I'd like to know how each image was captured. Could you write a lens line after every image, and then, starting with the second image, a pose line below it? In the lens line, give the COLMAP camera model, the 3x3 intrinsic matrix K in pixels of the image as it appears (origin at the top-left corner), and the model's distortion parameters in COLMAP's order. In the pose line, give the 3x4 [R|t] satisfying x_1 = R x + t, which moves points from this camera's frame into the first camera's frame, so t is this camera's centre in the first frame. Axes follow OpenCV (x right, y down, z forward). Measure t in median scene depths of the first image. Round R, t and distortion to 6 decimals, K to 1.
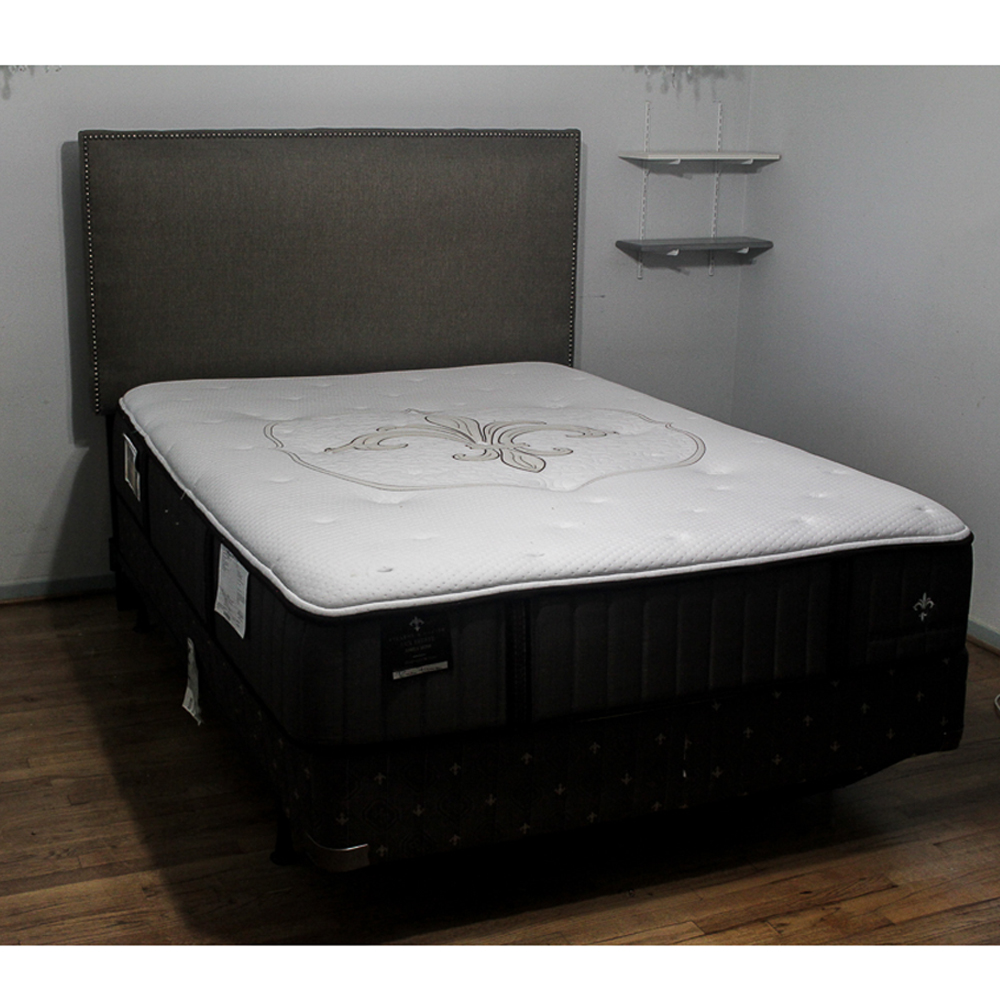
lens RADIAL K [[1458.1, 0, 442.5], [0, 1458.1, 491.8], [0, 0, 1]] dist [-0.079724, 0.000000]
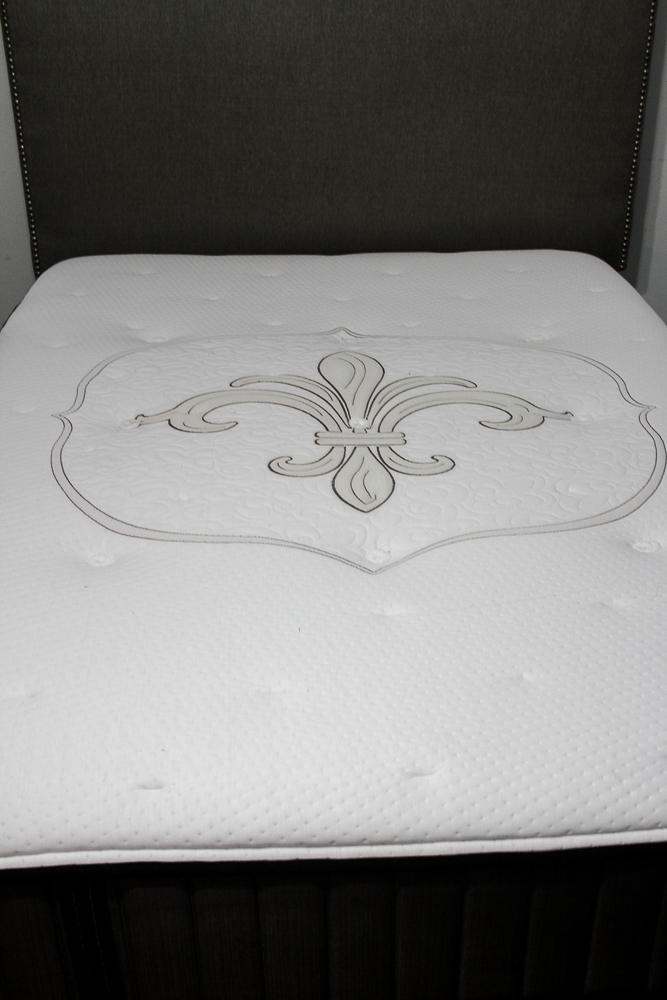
lens RADIAL K [[1120.2, 0, 356.9], [0, 1120.2, 507.8], [0, 0, 1]] dist [-0.098075, 0.000000]
pose [[0.949254, 0.150889, -0.275952, 0.229786], [-0.074319, 0.960167, 0.269362, -0.174896], [0.305604, -0.235185, 0.922656, 0.589963]]
